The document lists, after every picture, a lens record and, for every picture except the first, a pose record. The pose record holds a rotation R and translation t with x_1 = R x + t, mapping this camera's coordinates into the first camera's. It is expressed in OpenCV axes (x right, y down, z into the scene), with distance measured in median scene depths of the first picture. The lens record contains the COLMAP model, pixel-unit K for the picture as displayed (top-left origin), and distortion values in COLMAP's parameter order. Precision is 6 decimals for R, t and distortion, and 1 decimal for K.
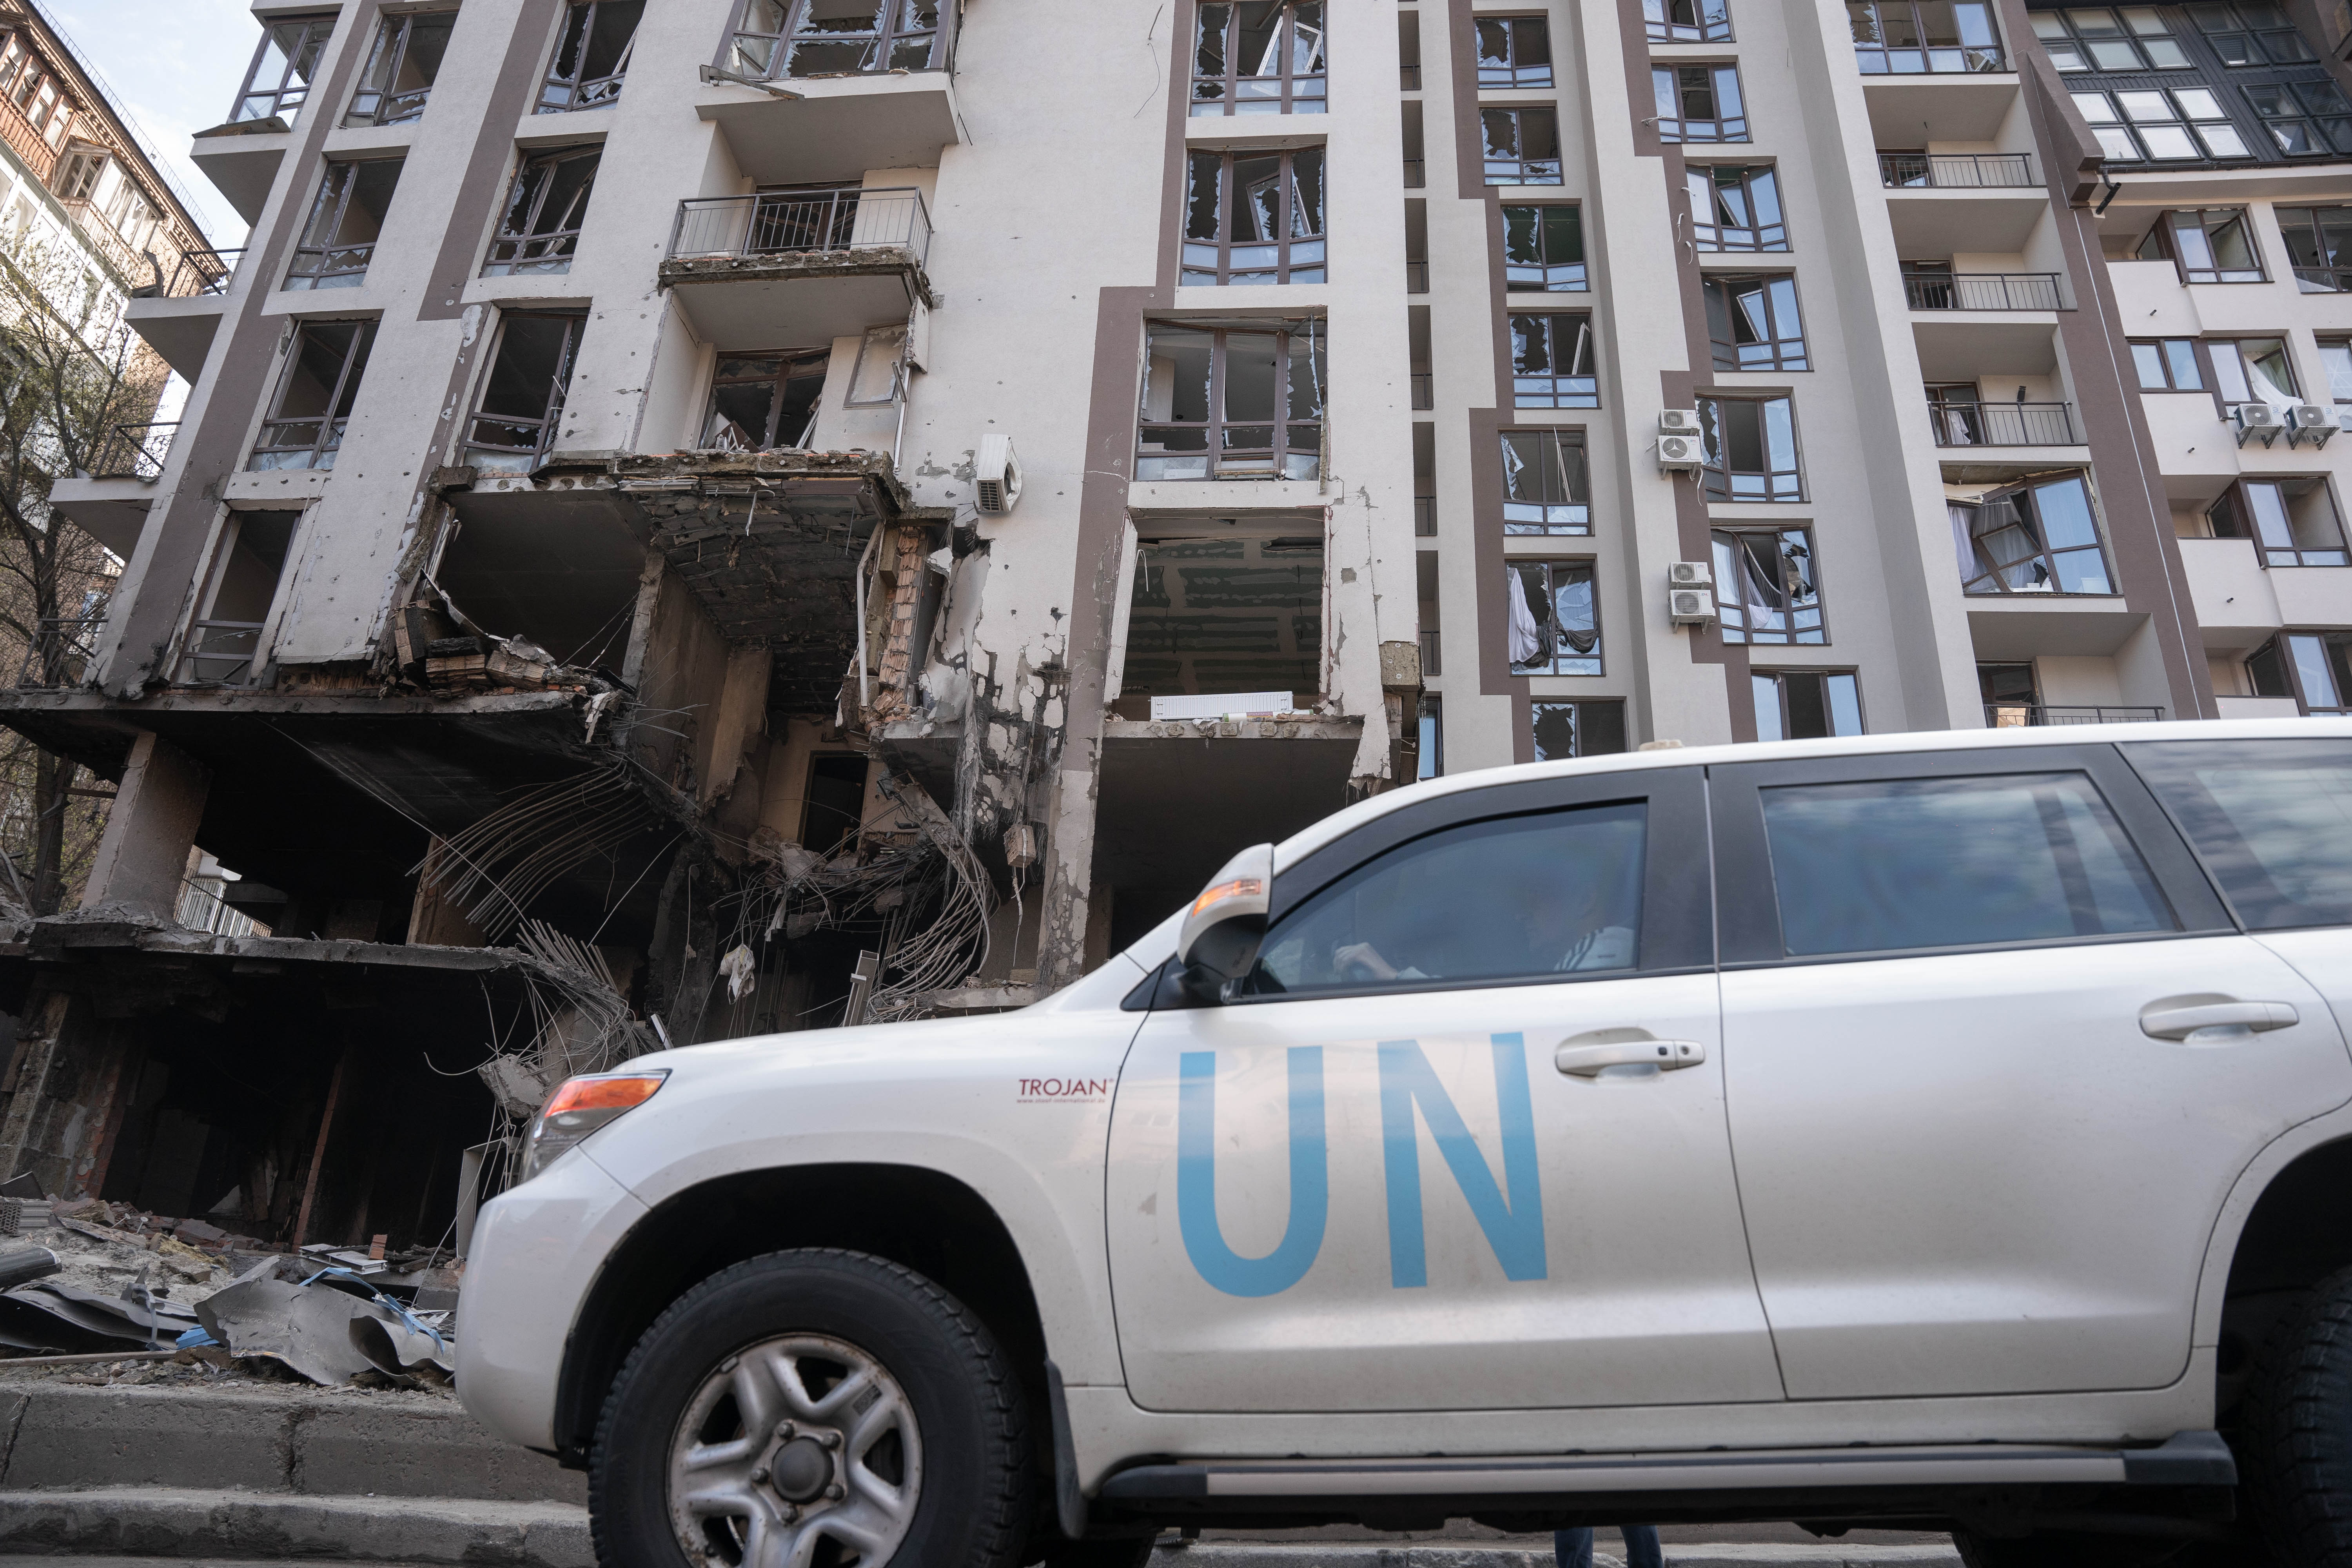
lens RADIAL K [[1627.5, 0, 1168.1], [0, 1627.5, 803.8], [0, 0, 1]] dist [-0.181327, 0.137855]
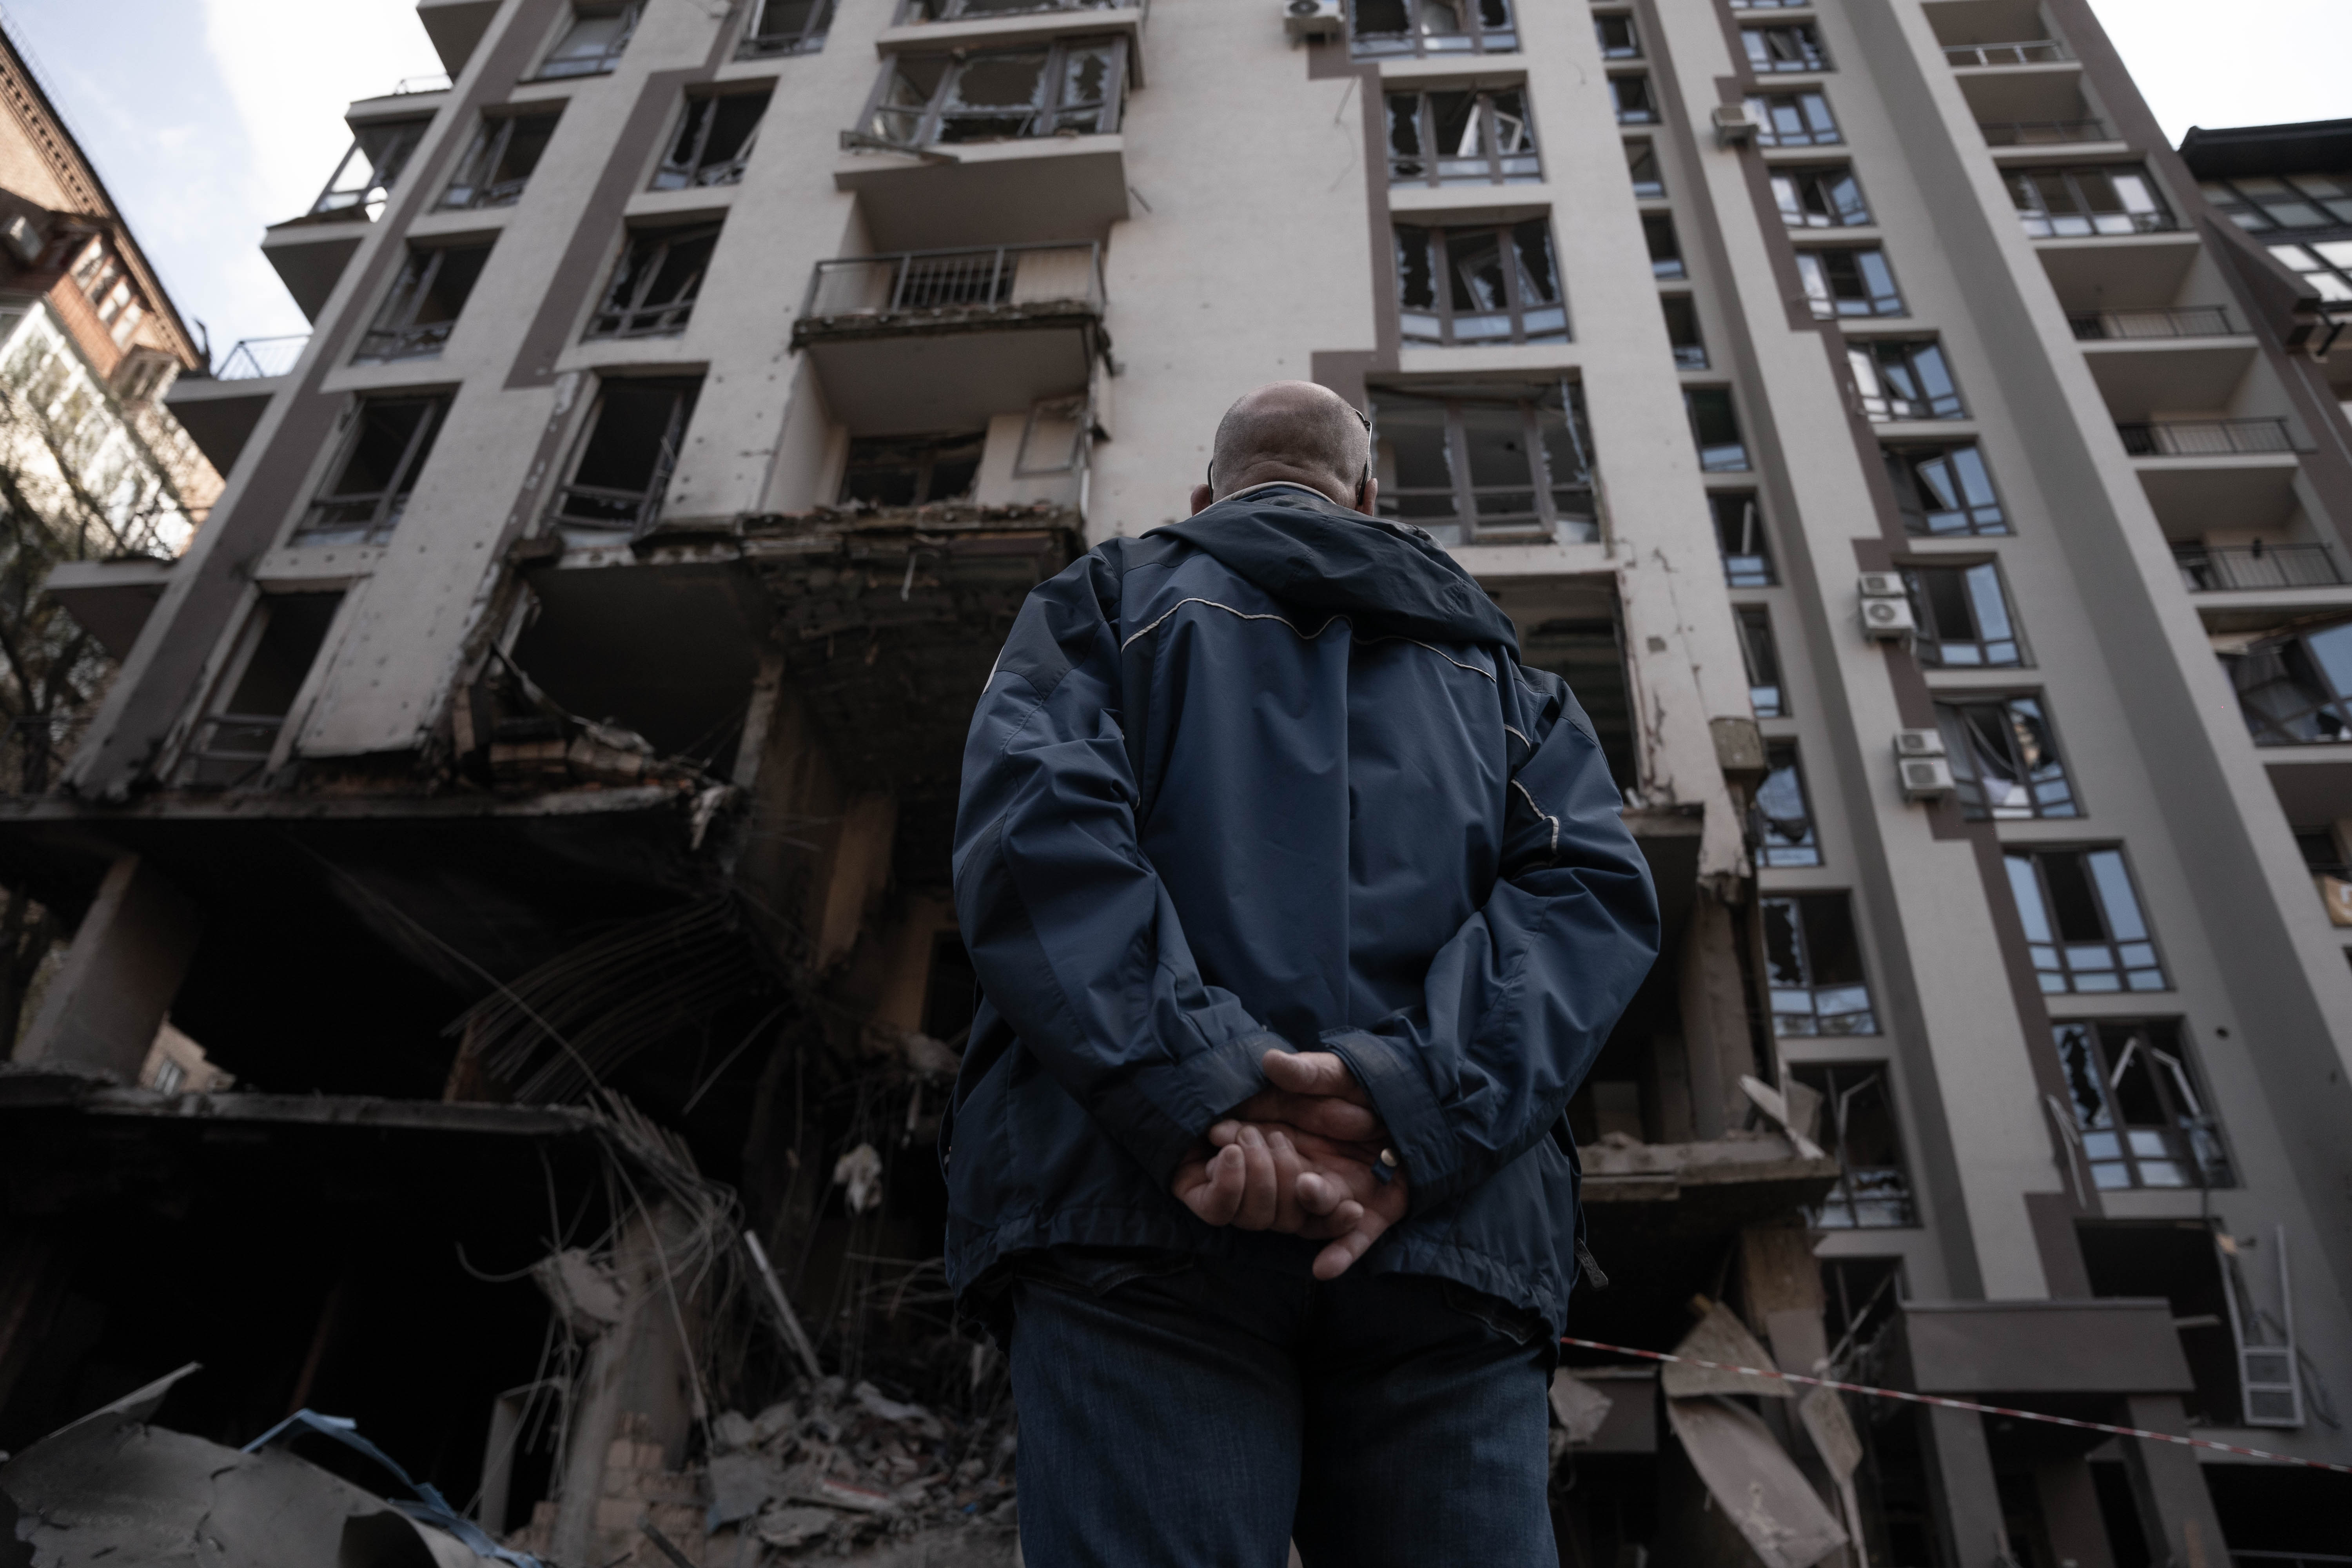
lens RADIAL K [[1627.5, 0, 1168.1], [0, 1627.5, 803.8], [0, 0, 1]] dist [-0.181327, 0.137855]
pose [[0.999965, -0.006785, -0.004923, -0.114686], [0.005632, 0.978727, -0.205089, 0.087944], [0.006210, 0.205054, 0.978731, 0.207240]]
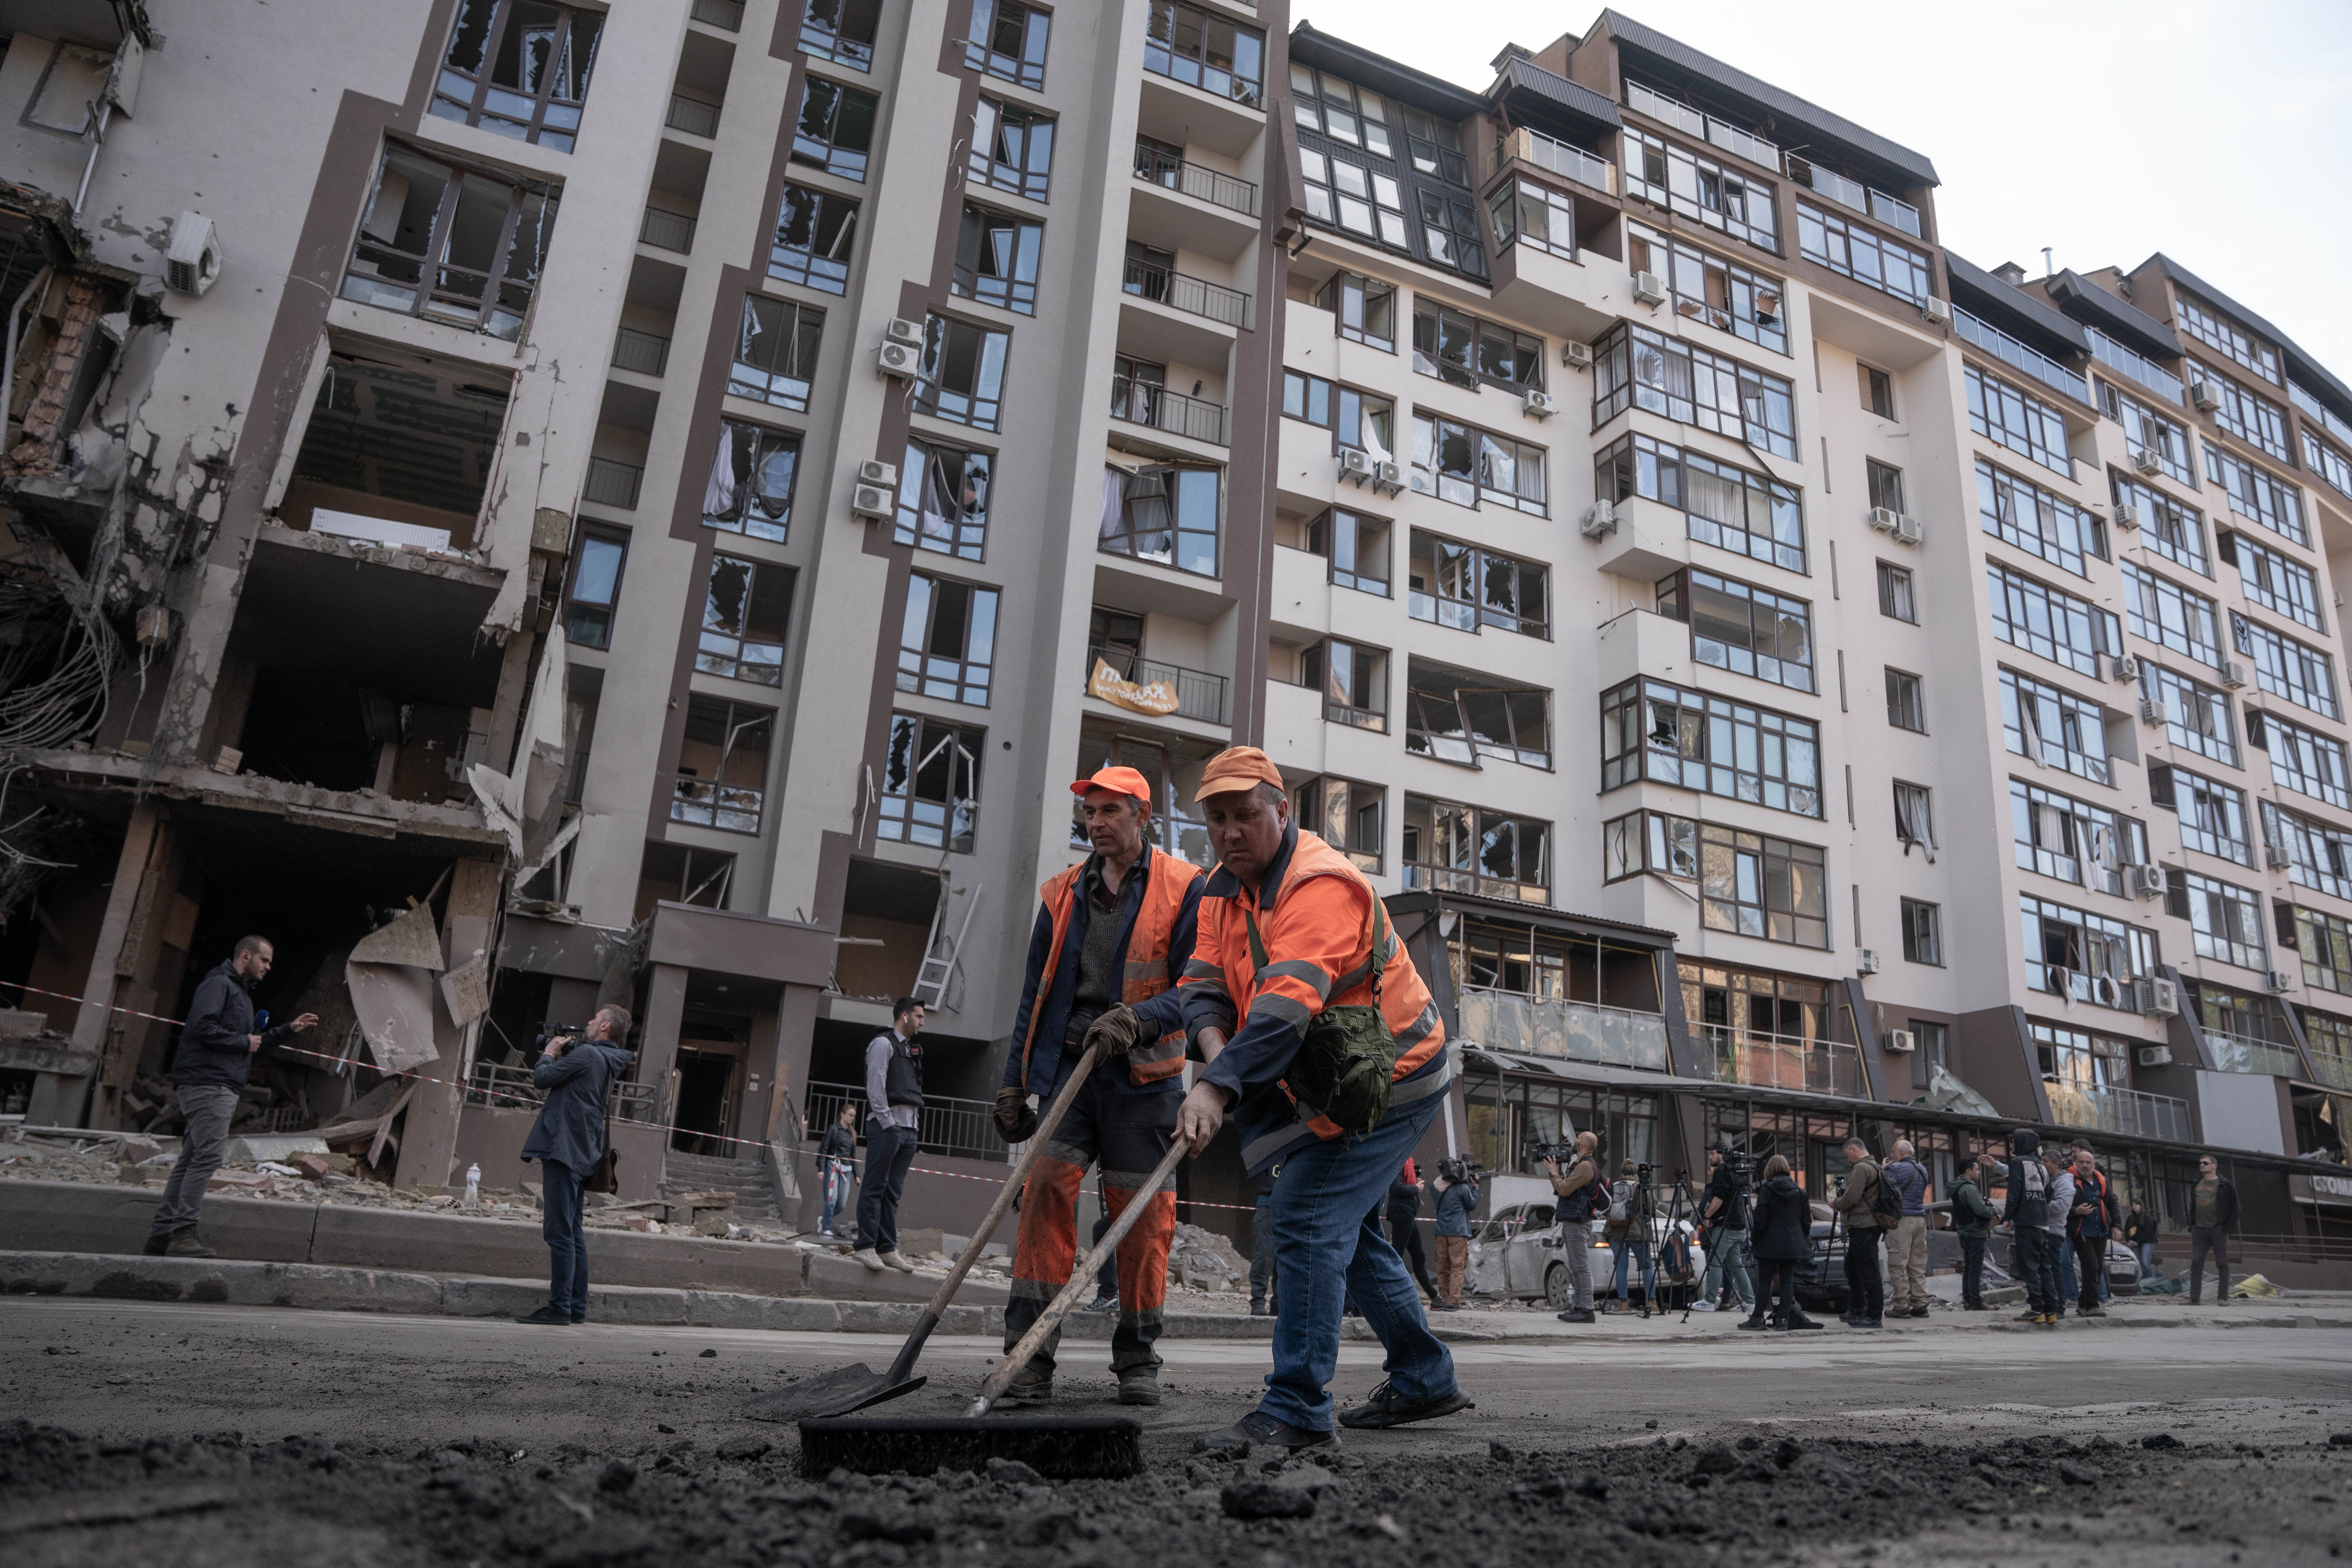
lens RADIAL K [[1627.5, 0, 1168.1], [0, 1627.5, 803.8], [0, 0, 1]] dist [-0.181327, 0.137855]
pose [[0.877236, 0.155697, 0.454110, 0.043452], [-0.213394, 0.973820, 0.078343, -0.068507], [-0.430023, -0.165630, 0.887495, -0.161522]]
